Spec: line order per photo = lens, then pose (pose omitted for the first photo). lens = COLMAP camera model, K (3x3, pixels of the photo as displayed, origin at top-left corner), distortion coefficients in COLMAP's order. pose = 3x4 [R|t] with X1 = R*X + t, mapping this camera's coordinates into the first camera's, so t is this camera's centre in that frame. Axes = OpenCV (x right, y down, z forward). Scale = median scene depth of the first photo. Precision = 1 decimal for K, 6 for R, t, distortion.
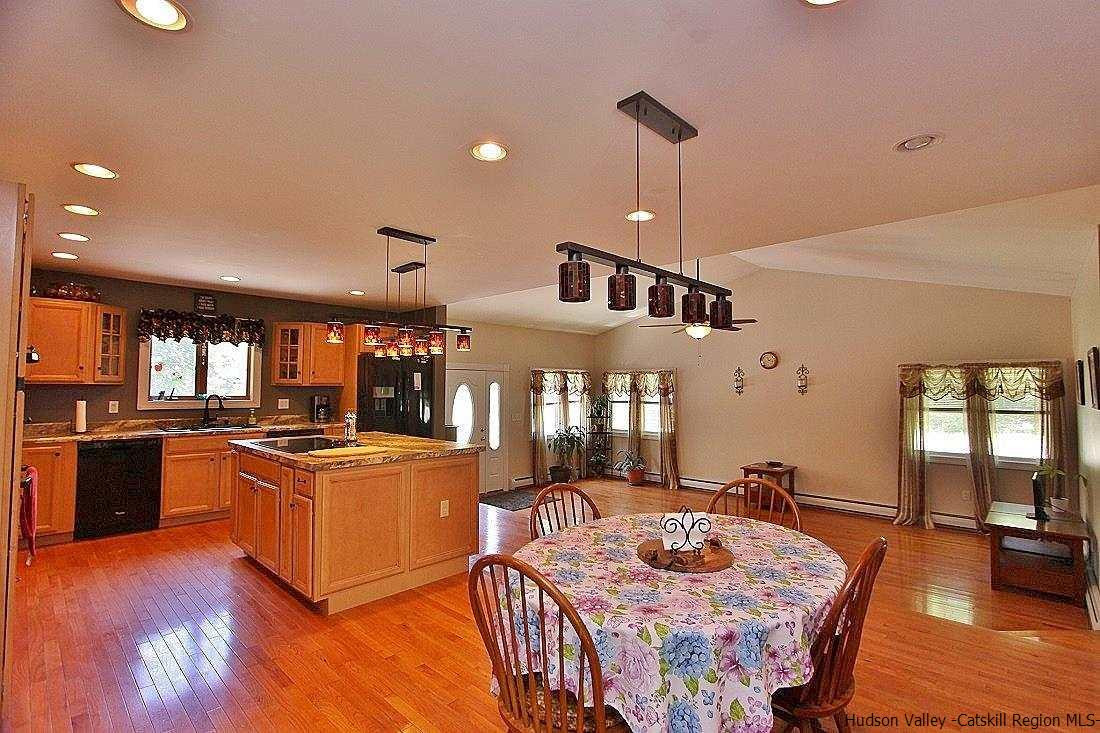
lens RADIAL K [[507.8, 0, 550.0], [0, 507.8, 366.5], [0, 0, 1]] dist [0.000386, 0.000186]
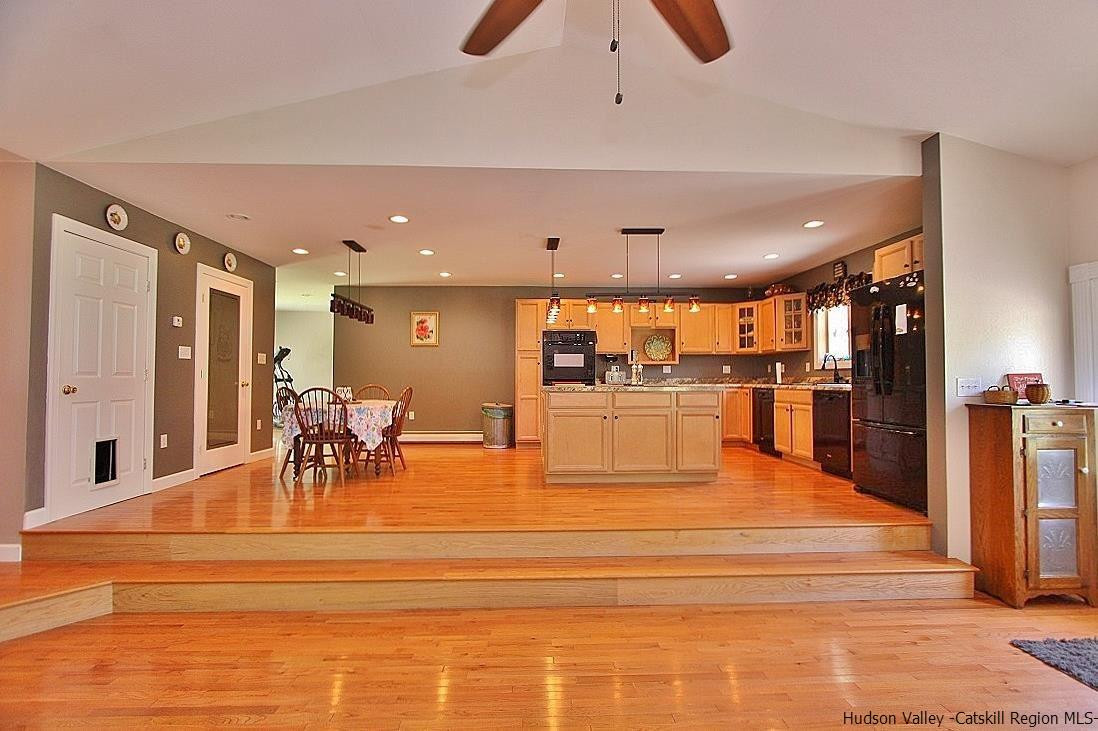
lens RADIAL K [[512.3, 0, 549.0], [0, 512.3, 365.5], [0, 0, 1]] dist [-0.012392, 0.000139]
pose [[-0.700066, -0.026963, -0.713569, 0.534909], [0.024917, 0.997756, -0.062147, 0.131988], [0.713644, -0.061287, -0.697823, 1.354941]]
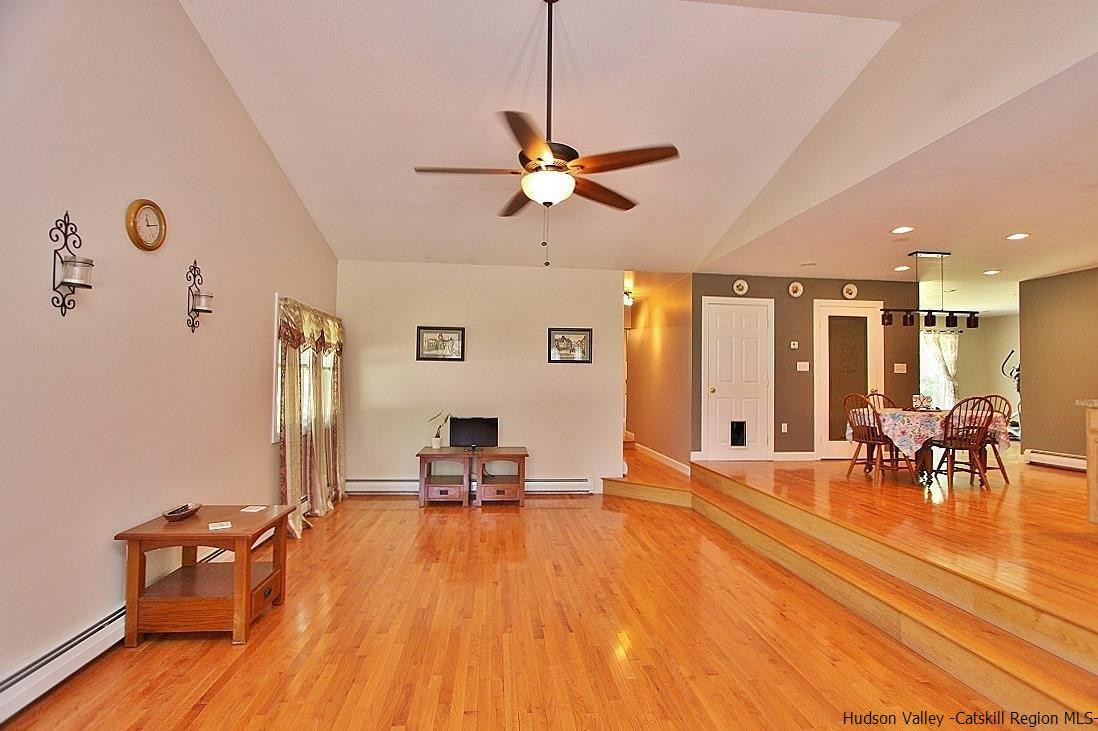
lens RADIAL K [[512.3, 0, 549.0], [0, 512.3, 365.5], [0, 0, 1]] dist [-0.012392, 0.000139]
pose [[-0.760404, 0.001686, 0.649448, -0.014296], [-0.047978, 0.997118, -0.058763, 0.138732], [-0.647676, -0.075843, -0.758132, 1.633240]]
